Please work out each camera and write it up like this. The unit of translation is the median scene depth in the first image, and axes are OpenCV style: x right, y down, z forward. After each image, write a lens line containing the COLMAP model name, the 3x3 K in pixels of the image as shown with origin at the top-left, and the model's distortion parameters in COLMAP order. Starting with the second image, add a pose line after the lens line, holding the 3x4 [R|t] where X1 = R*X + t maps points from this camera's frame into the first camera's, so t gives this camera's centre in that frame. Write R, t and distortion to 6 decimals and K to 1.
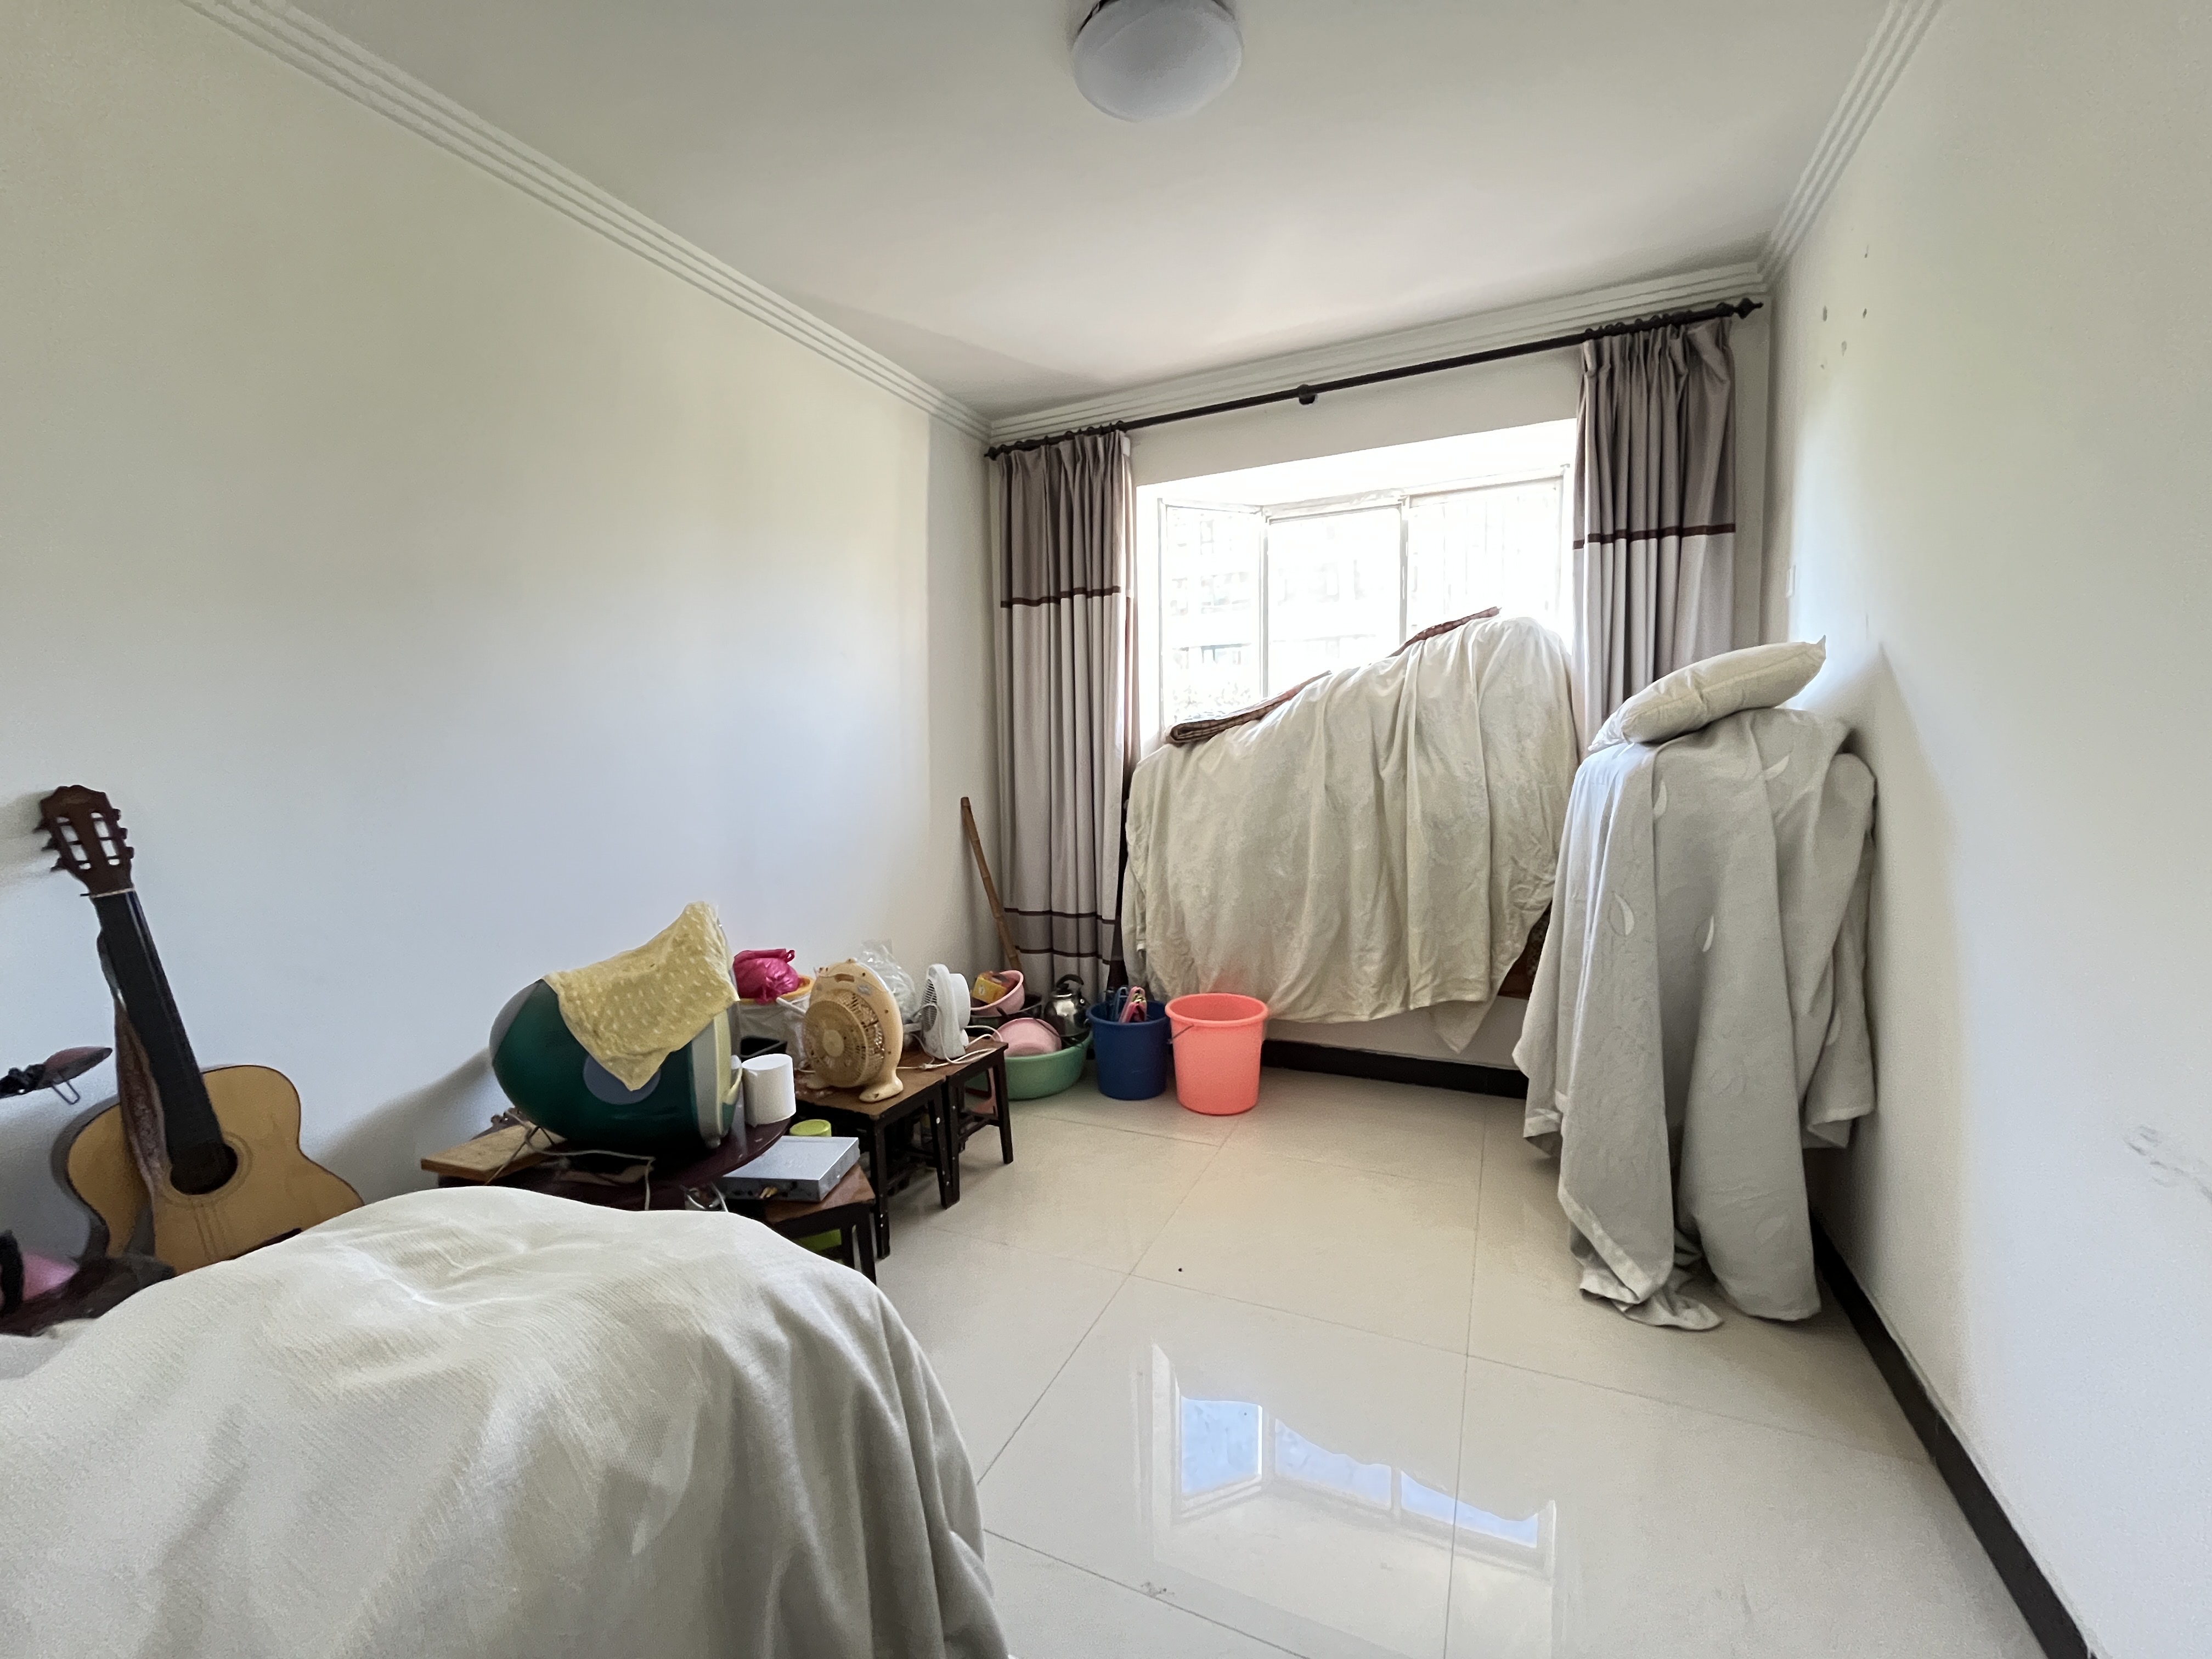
lens RADIAL K [[900.1, 0, 1111.4], [0, 900.1, 831.2], [0, 0, 1]] dist [-0.003484, -0.000538]
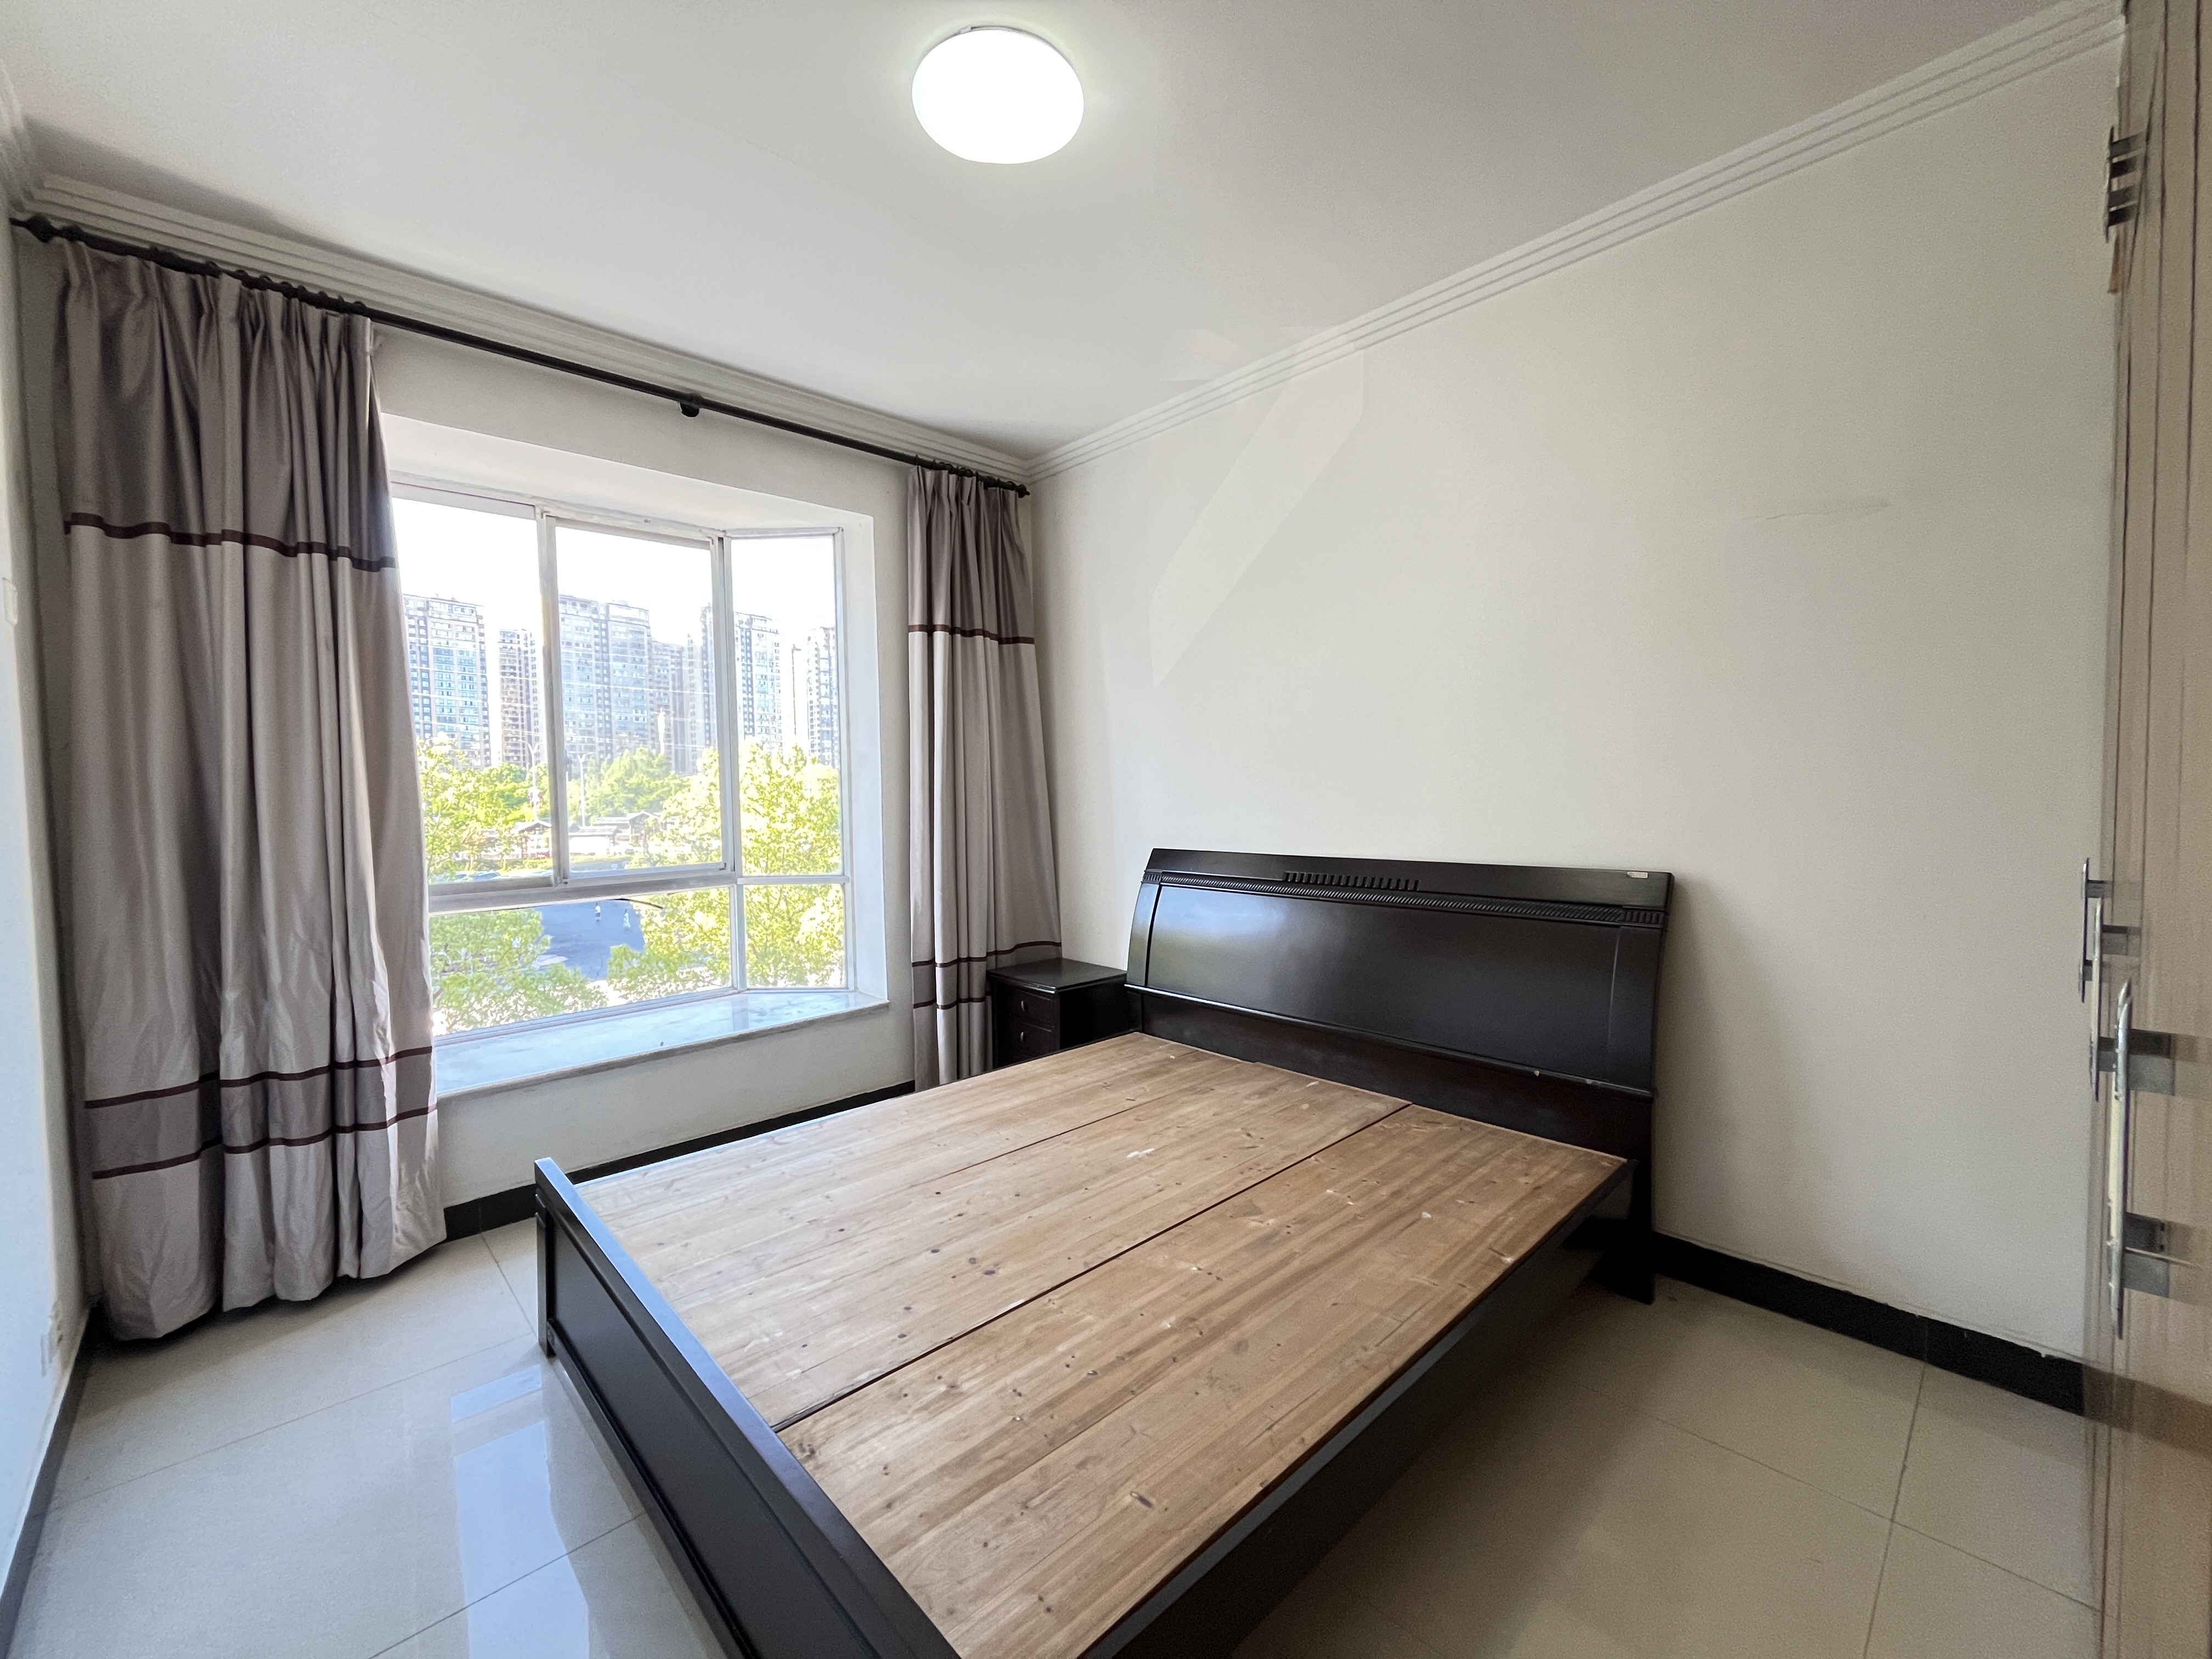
lens RADIAL K [[900.1, 0, 1101.4], [0, 900.1, 820.4], [0, 0, 1]] dist [-0.003484, -0.000538]
pose [[0.345622, -0.029701, 0.937904, -0.494442], [0.081263, 0.996691, 0.001617, -0.036455], [-0.934849, 0.075658, 0.346892, 0.329965]]
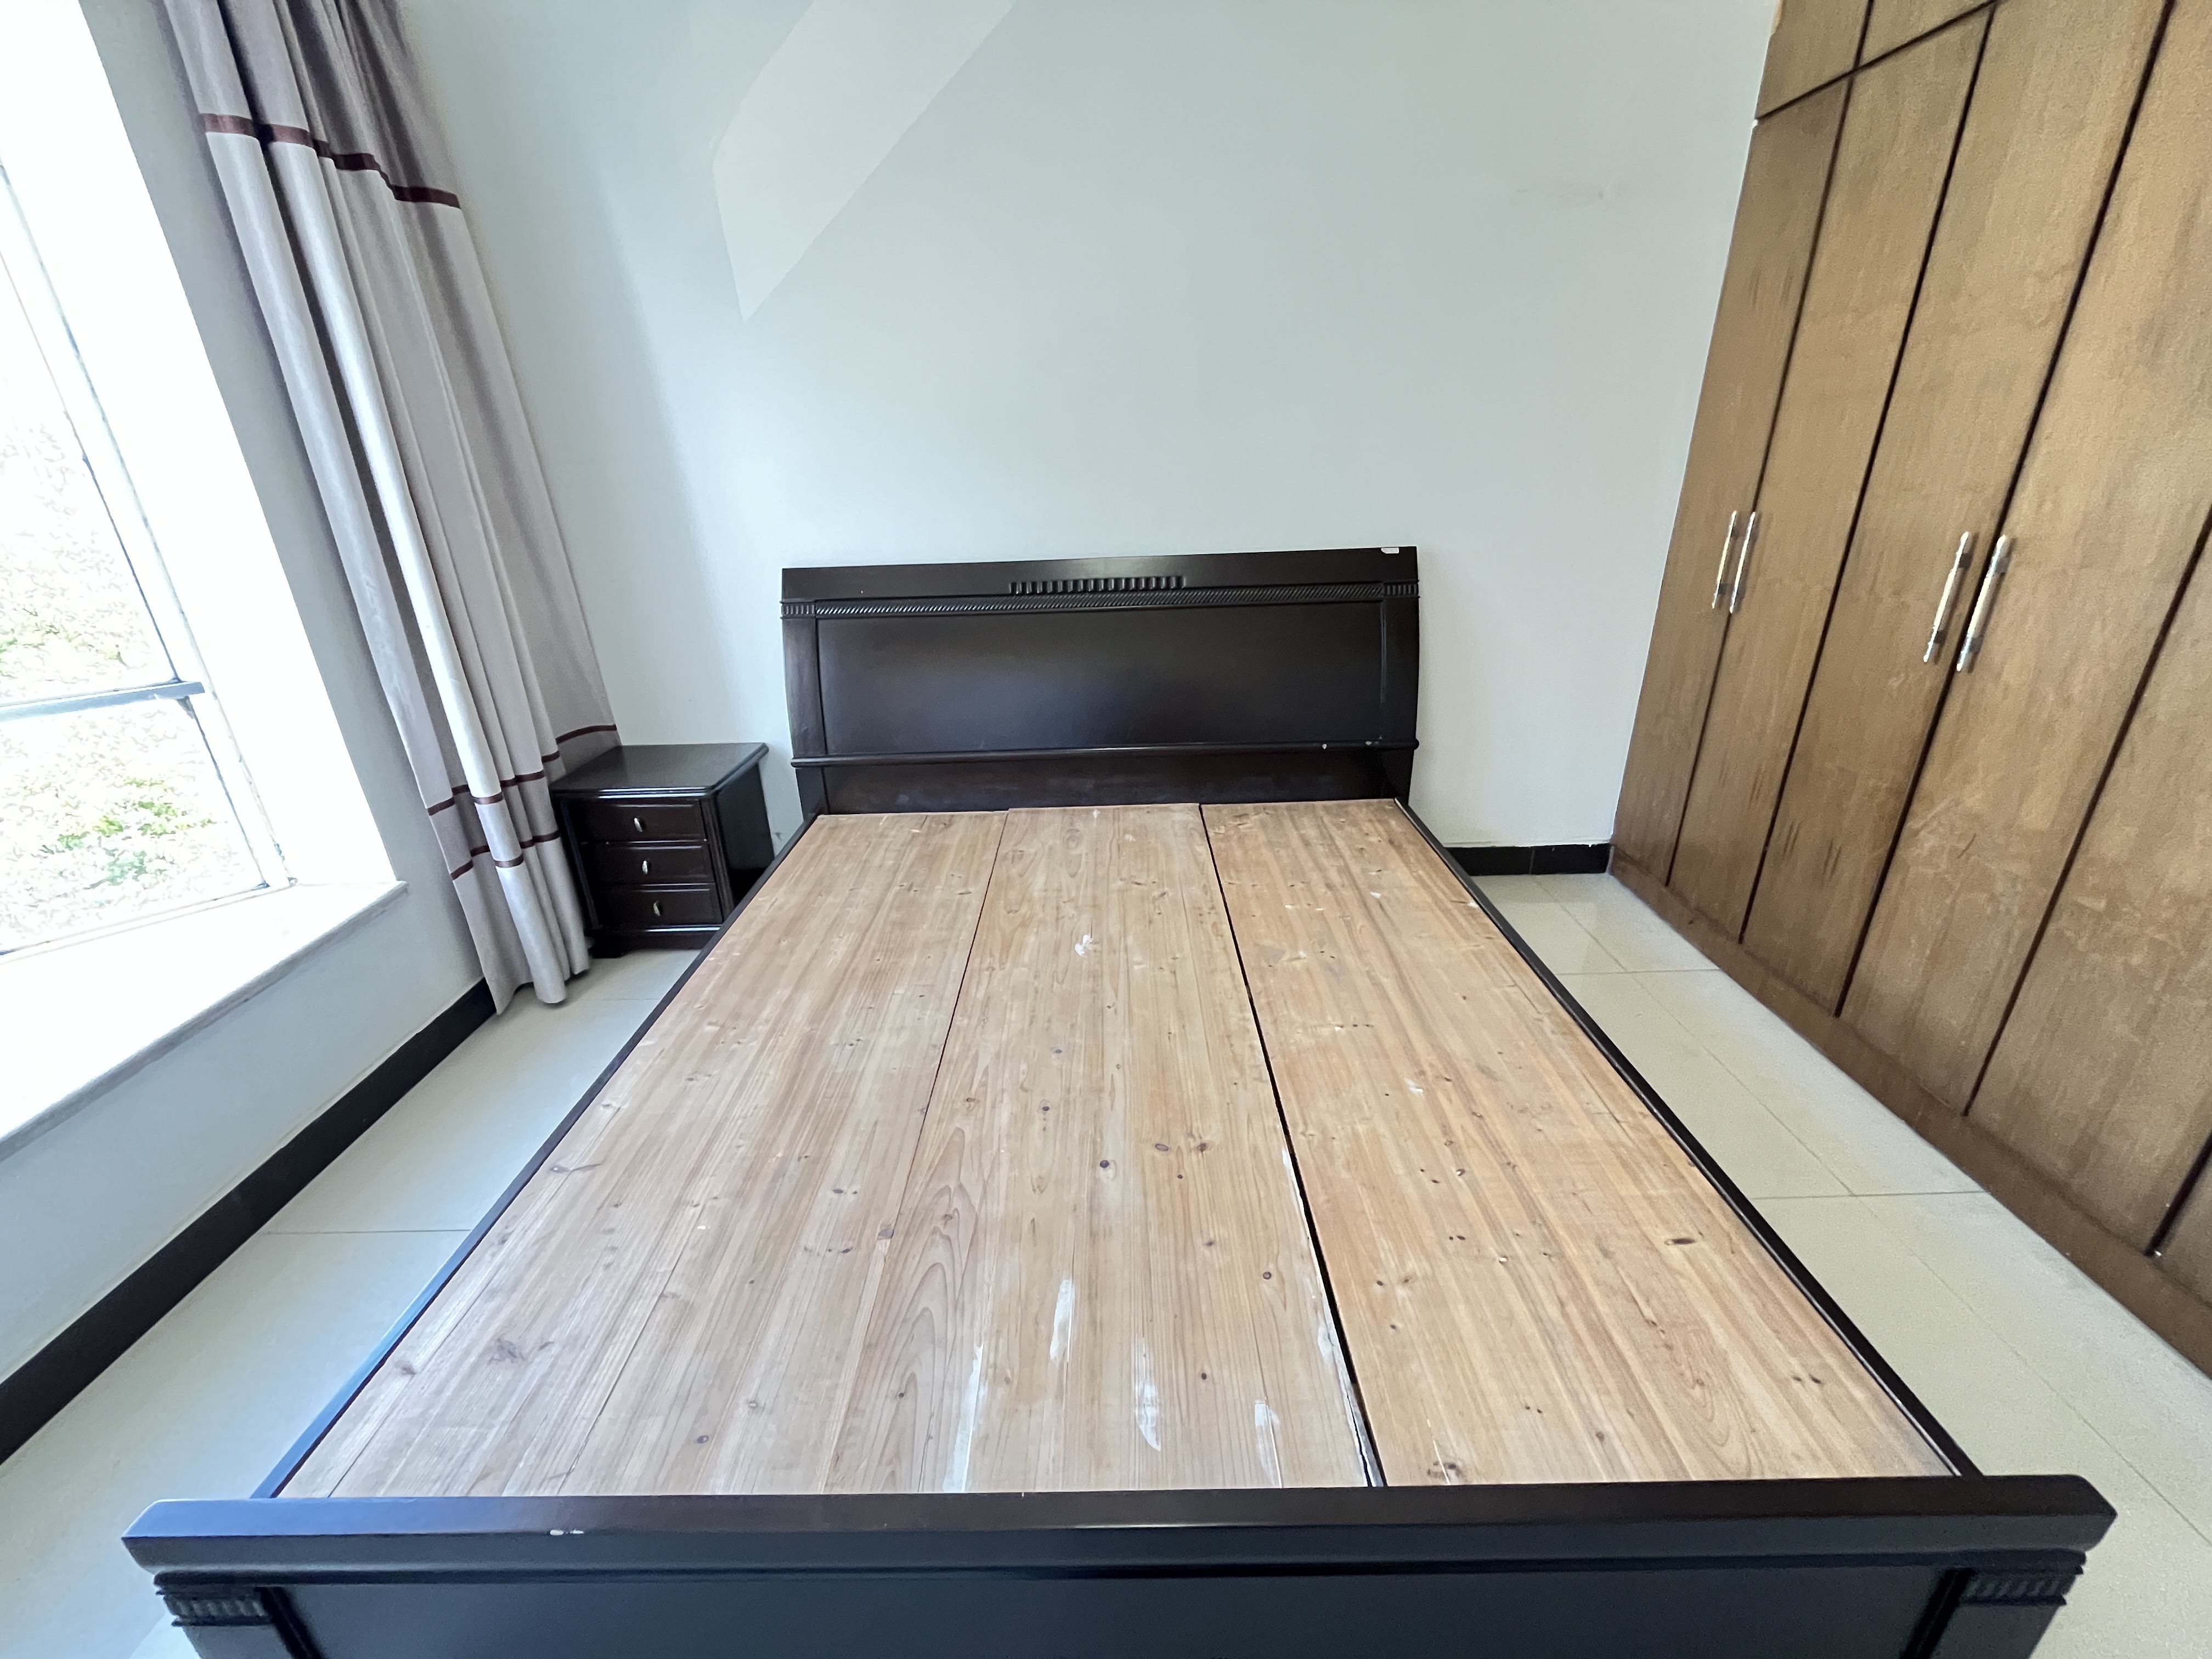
lens RADIAL K [[900.1, 0, 1103.2], [0, 900.1, 820.6], [0, 0, 1]] dist [-0.003484, -0.000538]
pose [[-0.443365, -0.311049, 0.840640, -0.409268], [0.100387, 0.914726, 0.391407, -0.053211], [-0.890702, 0.257925, -0.374332, 0.517580]]
